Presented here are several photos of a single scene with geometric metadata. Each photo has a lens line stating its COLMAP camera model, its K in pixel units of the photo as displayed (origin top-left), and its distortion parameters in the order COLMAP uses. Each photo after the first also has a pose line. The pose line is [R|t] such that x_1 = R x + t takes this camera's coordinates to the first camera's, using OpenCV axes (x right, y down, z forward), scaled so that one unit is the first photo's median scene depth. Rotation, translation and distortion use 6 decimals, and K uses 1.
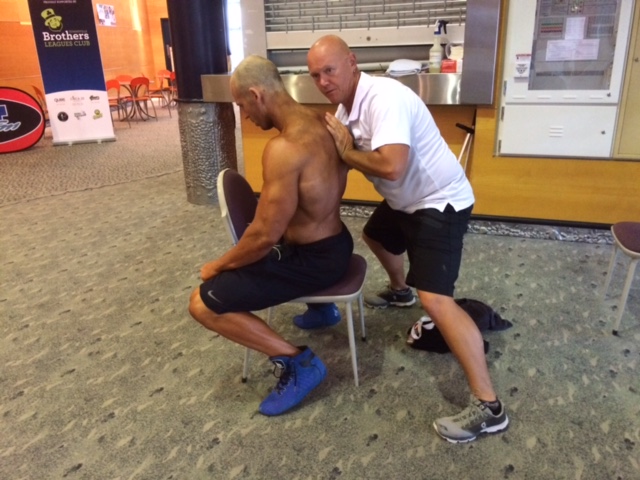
lens RADIAL K [[584.0, 0, 320.0], [0, 584.0, 240.0], [0, 0, 1]] dist [0.060416, -0.002772]
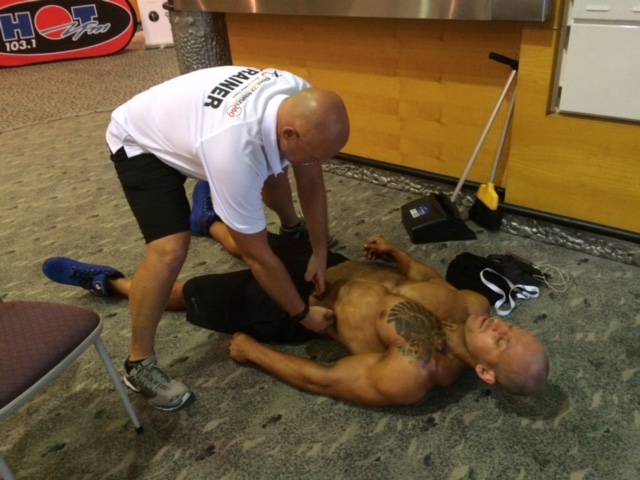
lens RADIAL K [[574.2, 0, 320.0], [0, 574.2, 240.0], [0, 0, 1]] dist [0.045263, -0.006452]
pose [[0.935364, 0.126803, -0.330173, 0.278640], [-0.062080, 0.977890, 0.199691, -0.116404], [0.348195, -0.166287, 0.922556, 0.359179]]
